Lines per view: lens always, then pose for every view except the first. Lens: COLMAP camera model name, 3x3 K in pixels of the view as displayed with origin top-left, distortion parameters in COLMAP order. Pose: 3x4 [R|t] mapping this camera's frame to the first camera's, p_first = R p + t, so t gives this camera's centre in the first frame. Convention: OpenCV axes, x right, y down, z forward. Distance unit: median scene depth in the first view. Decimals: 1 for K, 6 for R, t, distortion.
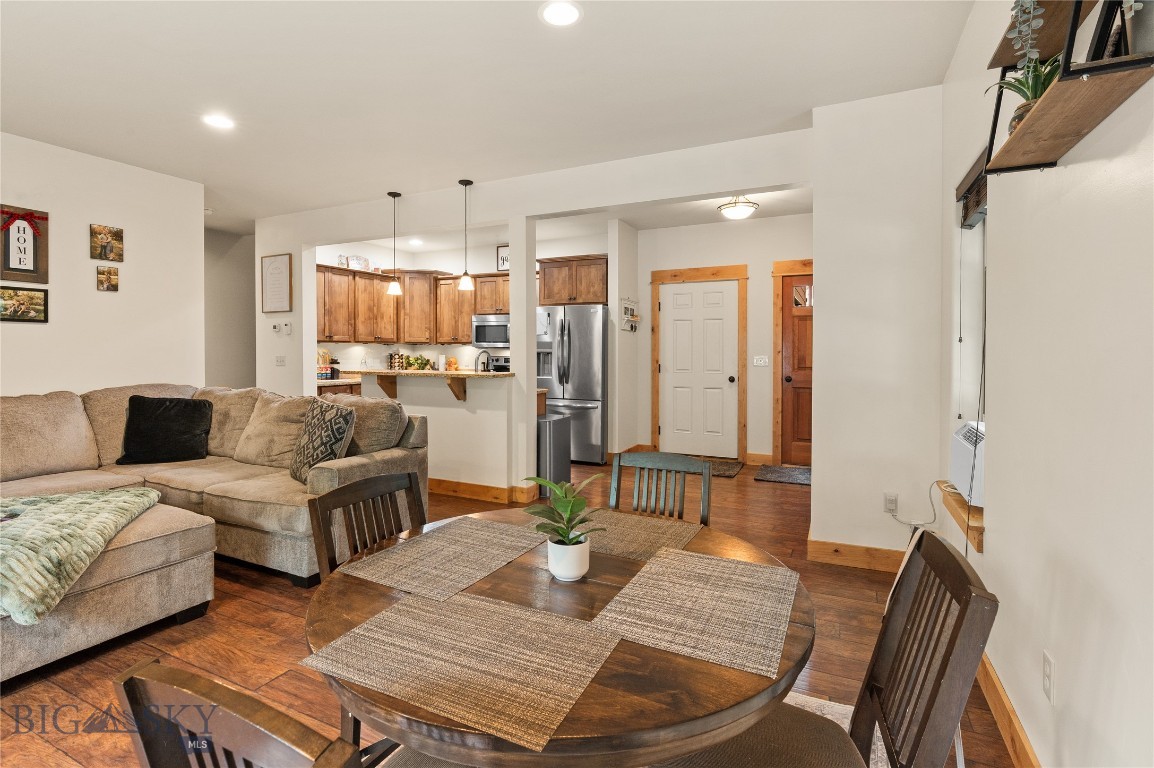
lens RADIAL K [[540.7, 0, 564.4], [0, 540.7, 370.2], [0, 0, 1]] dist [-0.011494, 0.005514]
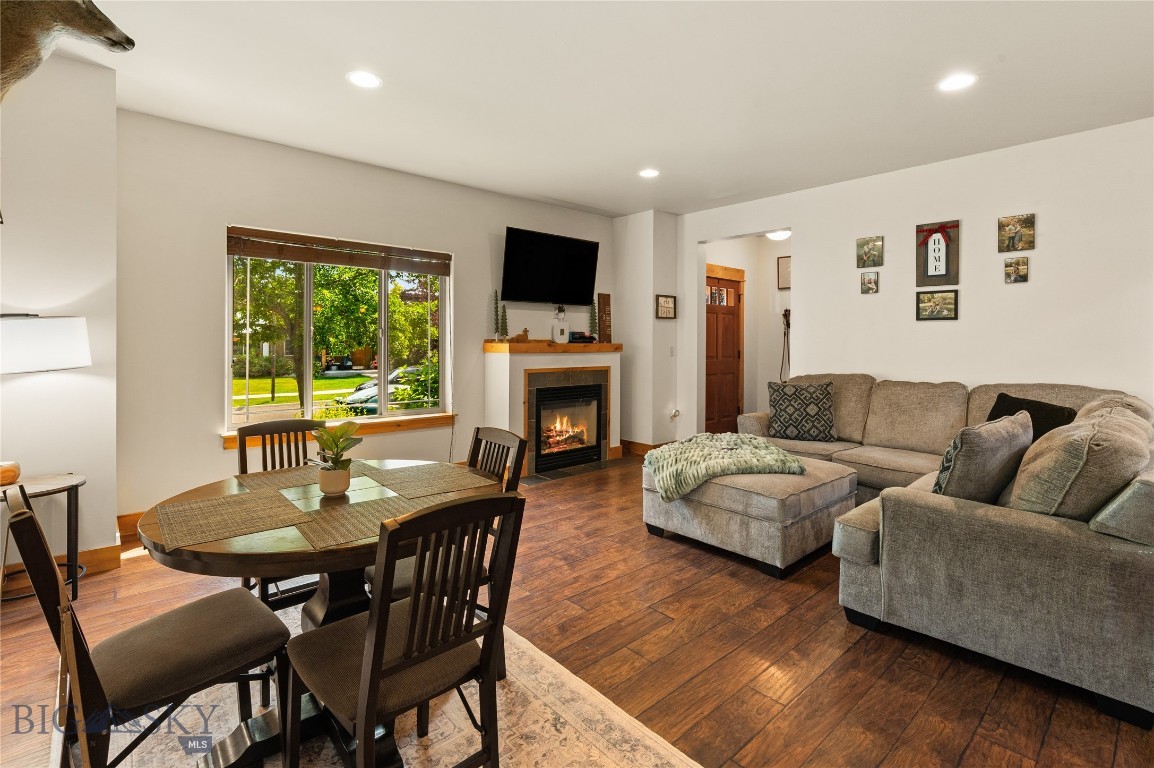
lens RADIAL K [[540.7, 0, 571.9], [0, 540.7, 344.6], [0, 0, 1]] dist [-0.011494, 0.005514]
pose [[-0.366657, 0.000218, -0.930356, 0.242275], [-0.040727, 0.999038, 0.016285, -0.014930], [0.929464, 0.043862, -0.366295, 0.449607]]
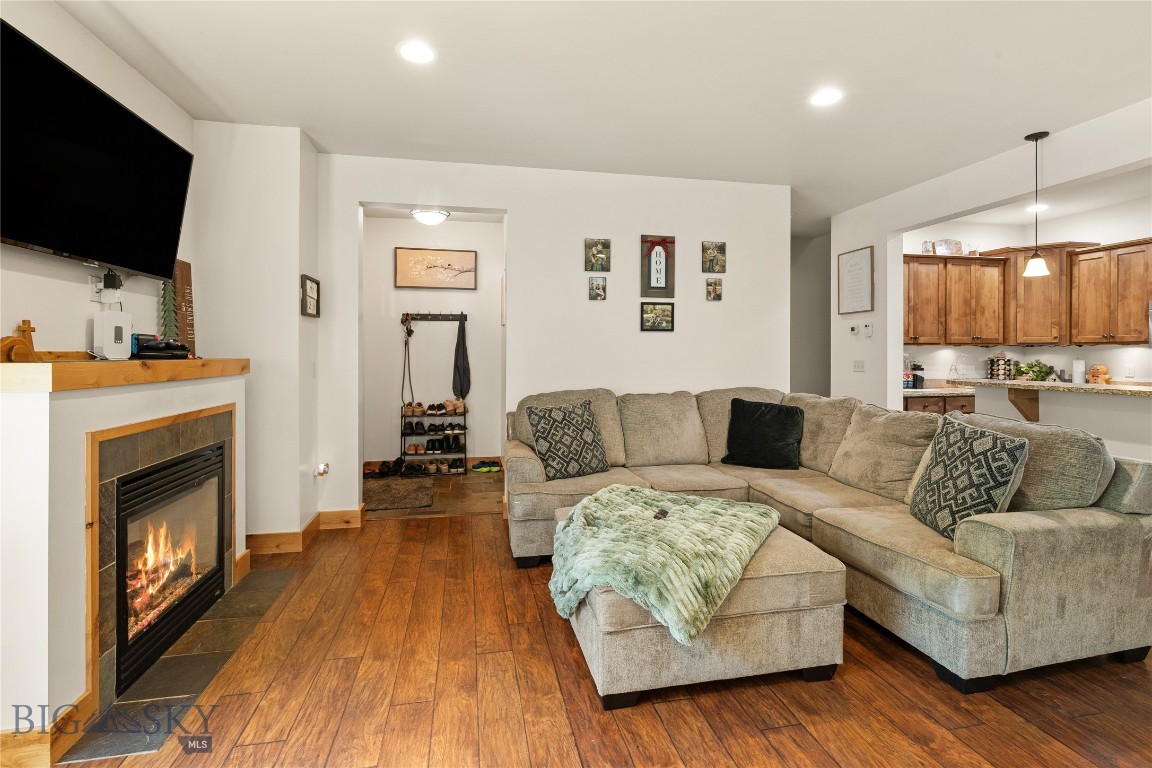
lens RADIAL K [[539.7, 0, 577.4], [0, 539.7, 351.5], [0, 0, 1]] dist [-0.011494, 0.005514]
pose [[0.623701, -0.007469, -0.781627, -0.122930], [-0.025623, 0.999222, -0.029994, -0.003392], [0.781243, 0.038735, 0.623025, 0.079252]]
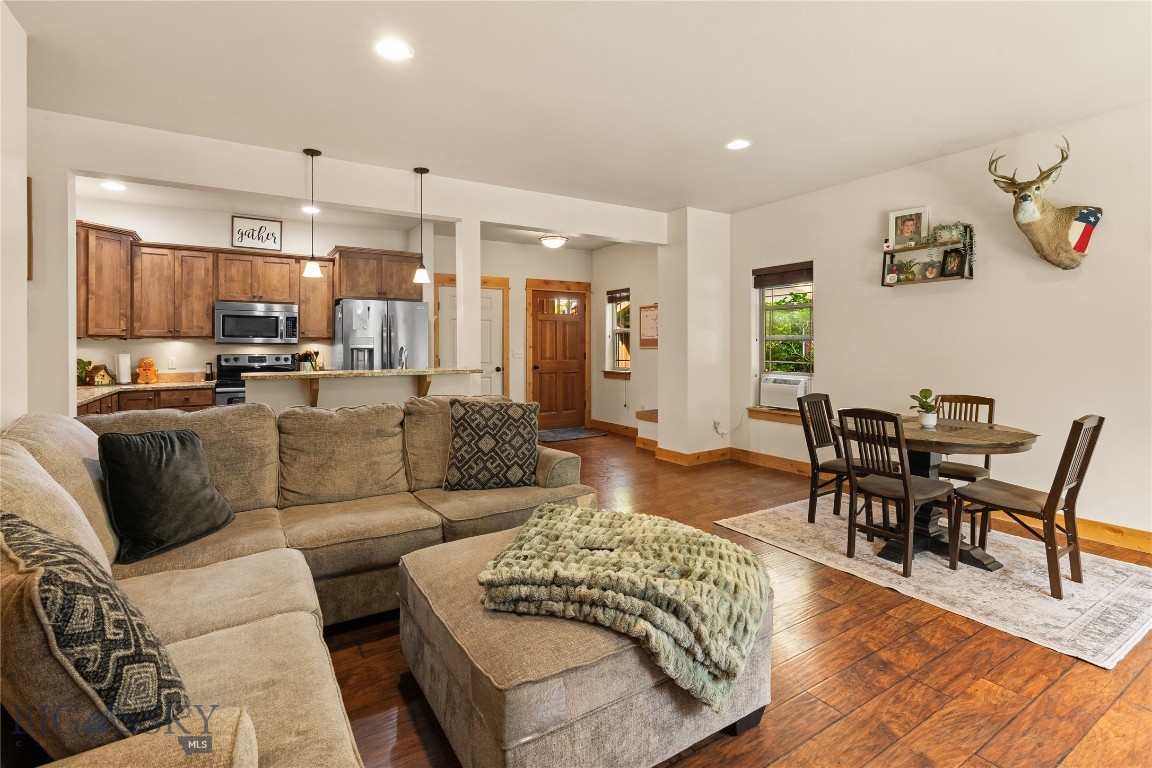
lens RADIAL K [[539.7, 0, 574.3], [0, 539.7, 346.5], [0, 0, 1]] dist [-0.011494, 0.005514]
pose [[0.521181, -0.005772, 0.853427, -0.706125], [0.036164, 0.999228, -0.015326, -0.010381], [-0.852680, 0.038851, 0.520988, 0.229931]]
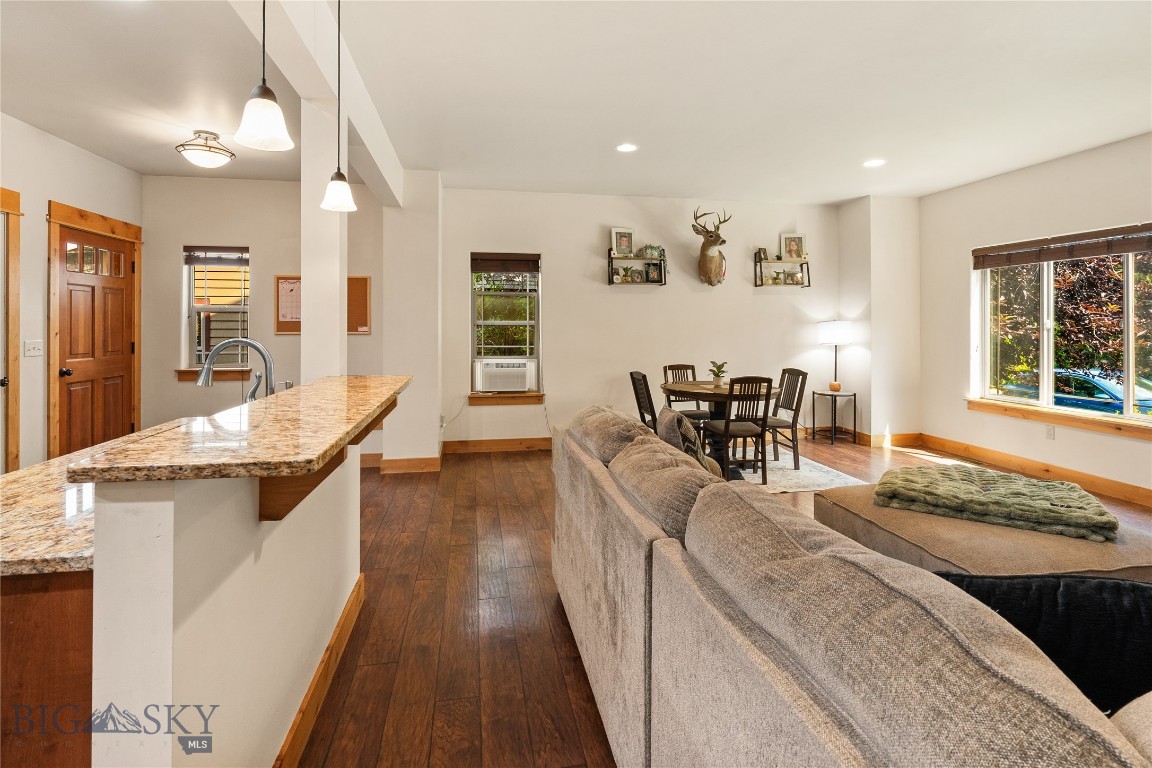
lens RADIAL K [[539.7, 0, 572.9], [0, 539.7, 323.3], [0, 0, 1]] dist [-0.011494, 0.005514]
pose [[-0.595952, -0.000046, 0.803020, -0.564636], [0.027792, 0.999400, 0.020682, -0.044640], [-0.802539, 0.034643, -0.595593, 0.921791]]
